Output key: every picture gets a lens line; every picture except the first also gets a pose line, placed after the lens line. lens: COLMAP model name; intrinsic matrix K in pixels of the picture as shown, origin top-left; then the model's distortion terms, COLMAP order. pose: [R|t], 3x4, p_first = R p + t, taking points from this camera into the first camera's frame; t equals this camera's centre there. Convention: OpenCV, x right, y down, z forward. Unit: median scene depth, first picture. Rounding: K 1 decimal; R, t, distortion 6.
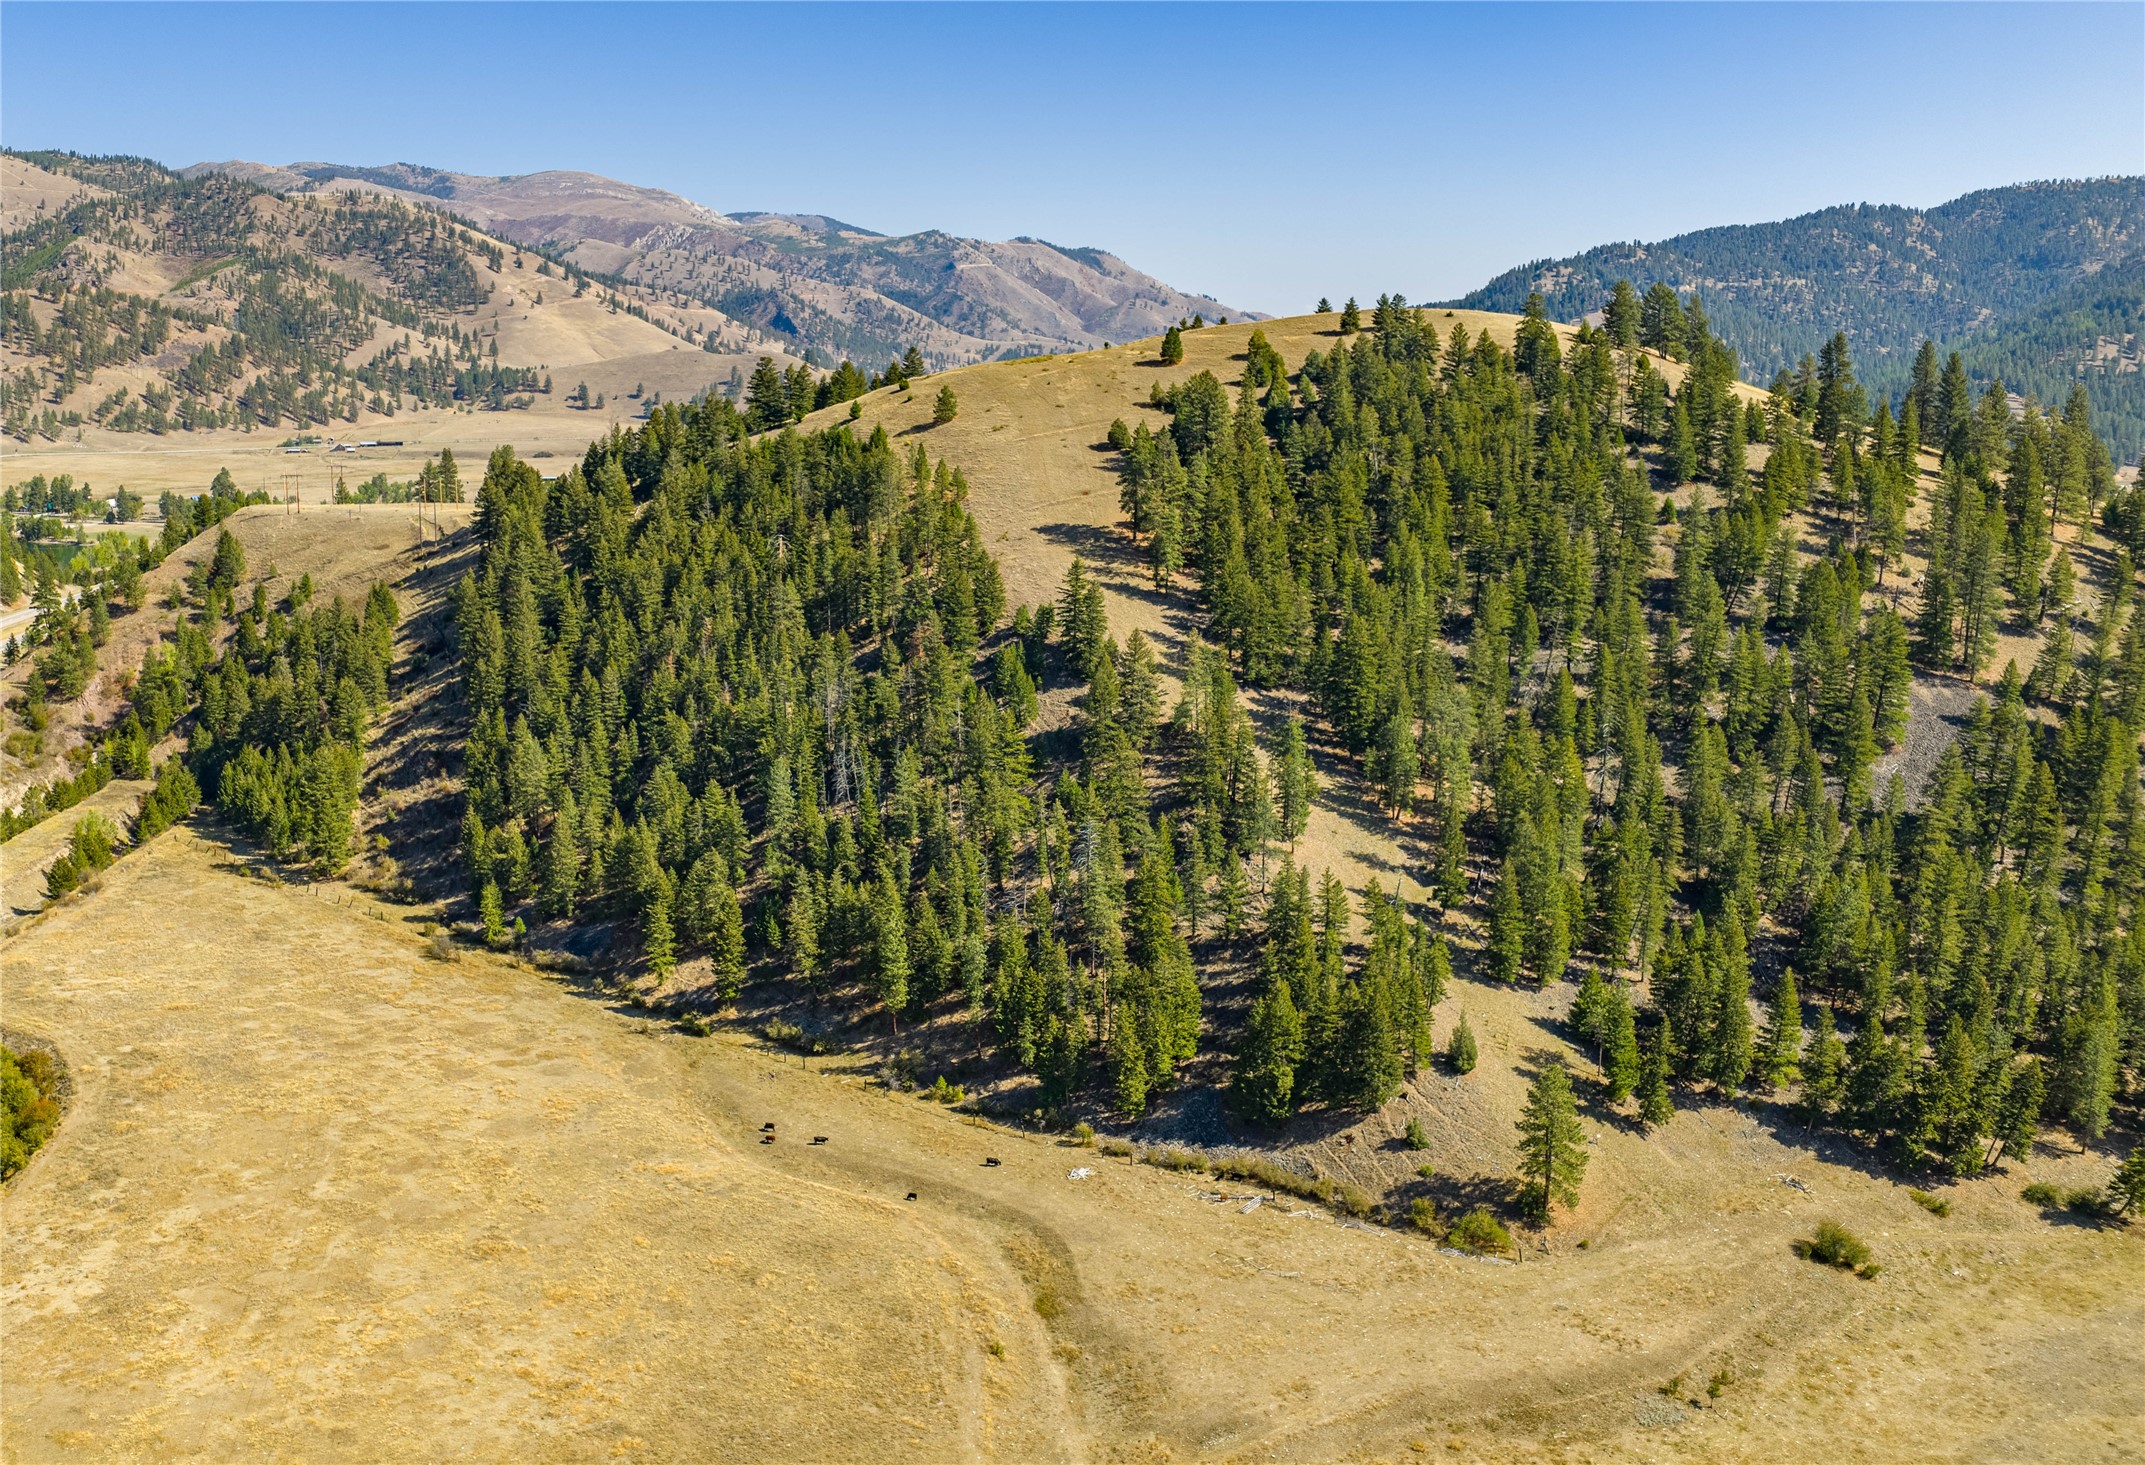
lens RADIAL K [[2213.1, 0, 1072.5], [0, 2213.1, 732.5], [0, 0, 1]] dist [0.054545, -0.082759]
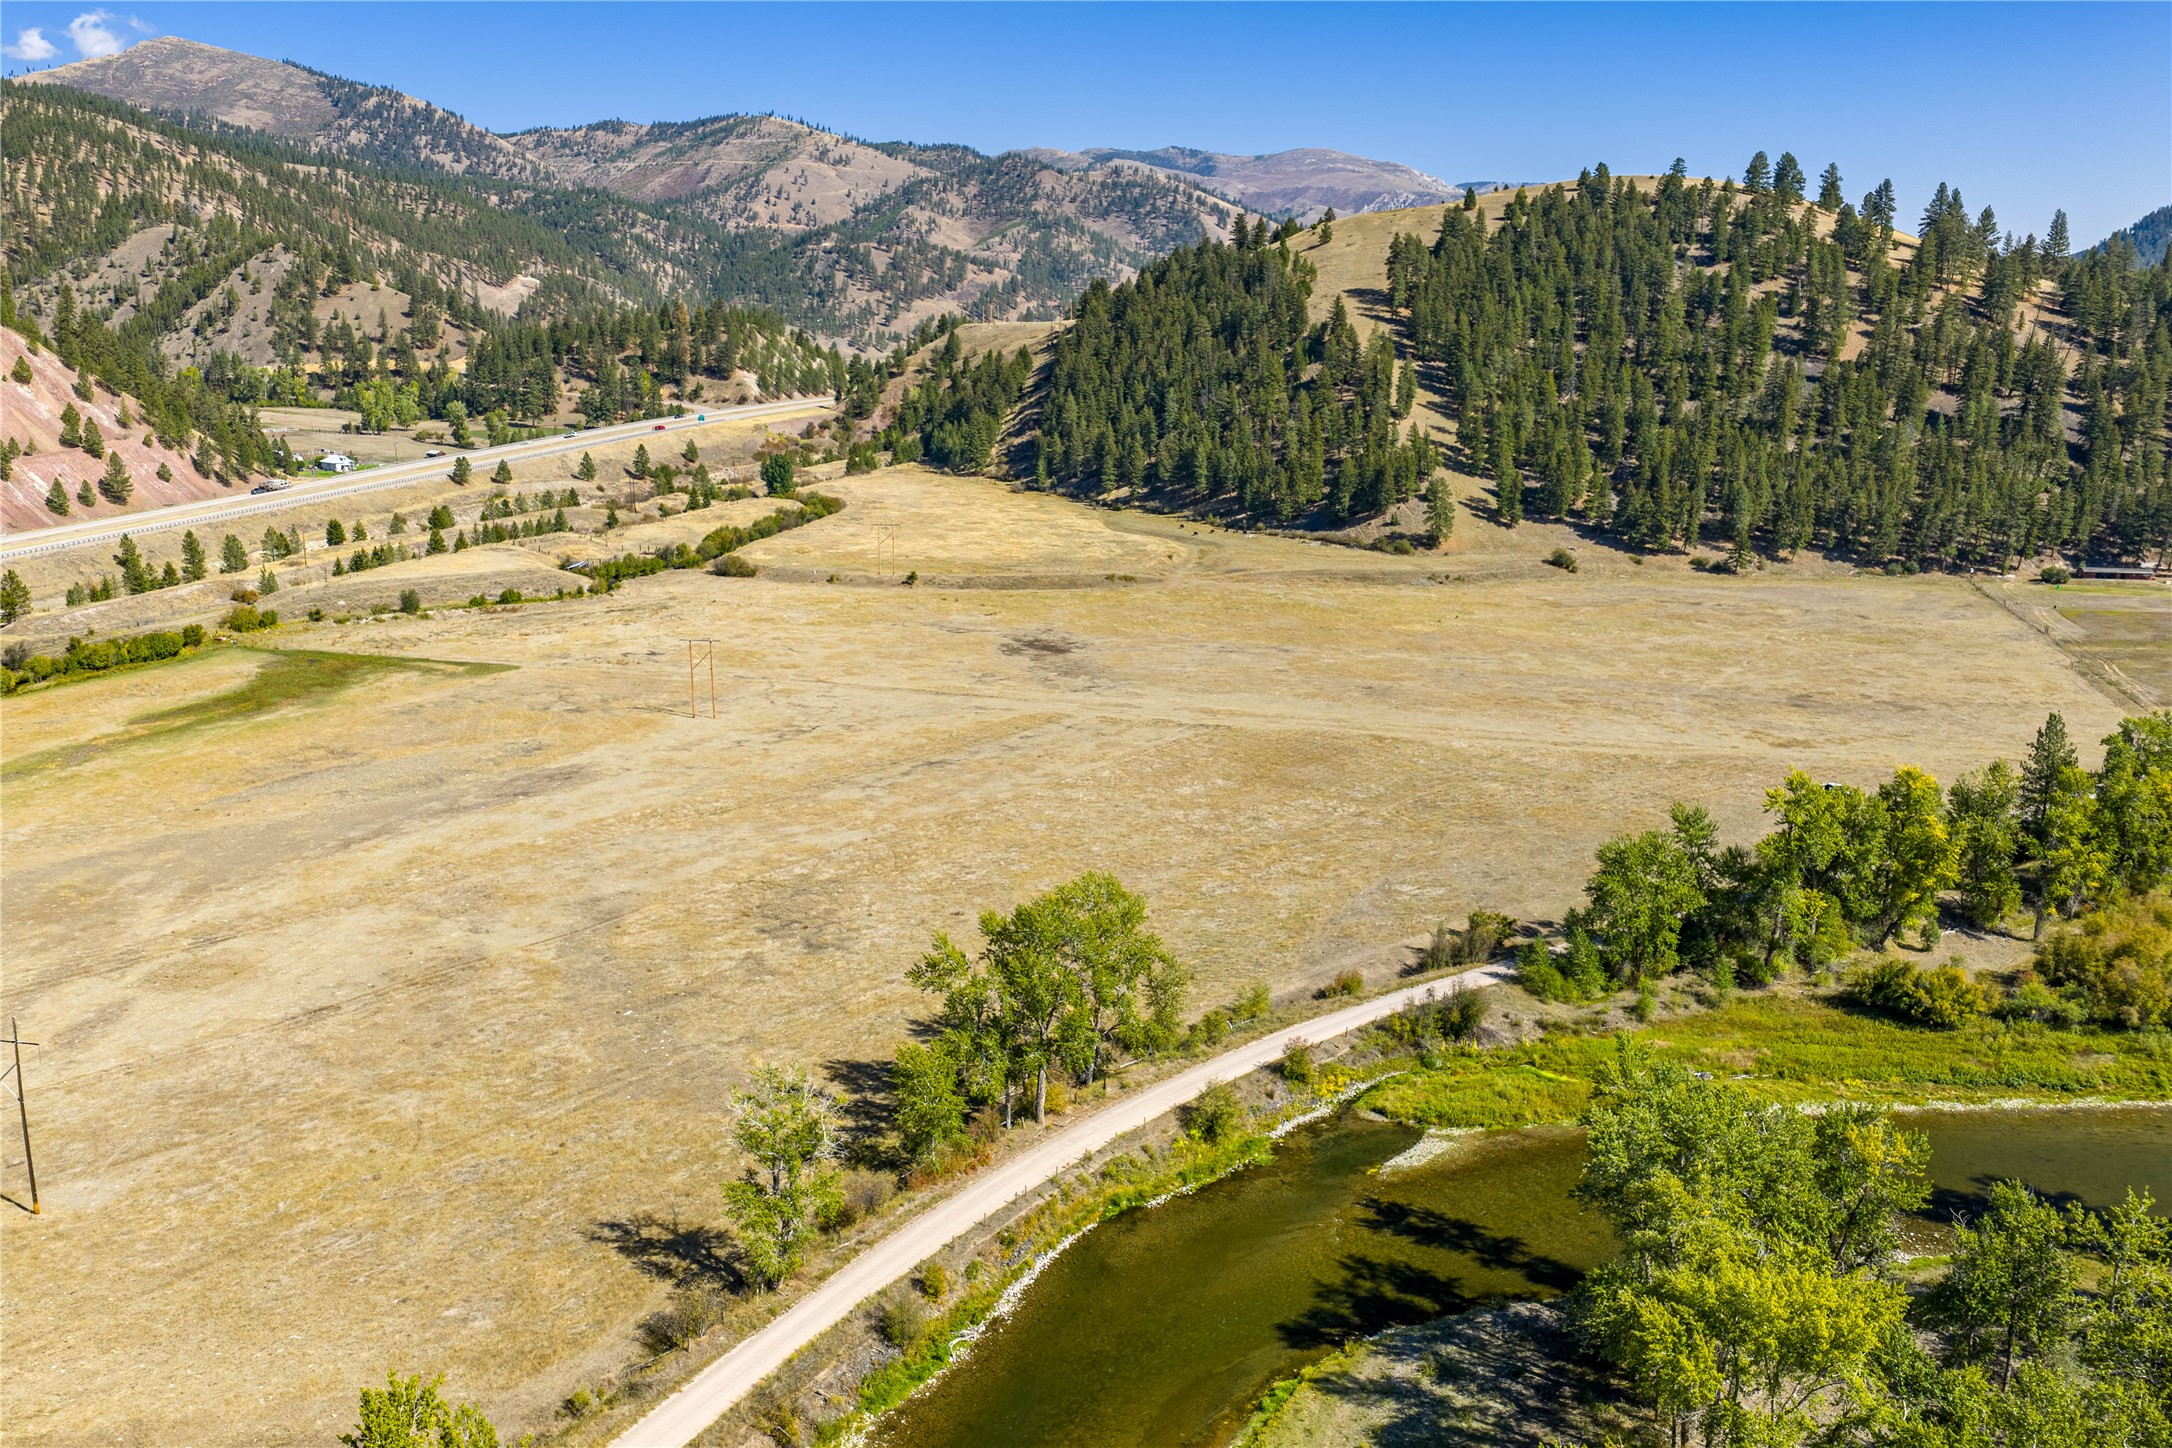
lens RADIAL K [[1856.9, 0, 1086.0], [0, 1856.9, 724.0], [0, 0, 1]] dist [0.006675, -0.000326]
pose [[0.949303, 0.065573, -0.307447, 0.259776], [-0.047635, 0.996715, 0.065499, 0.162663], [0.310732, -0.047533, 0.949308, -0.503483]]
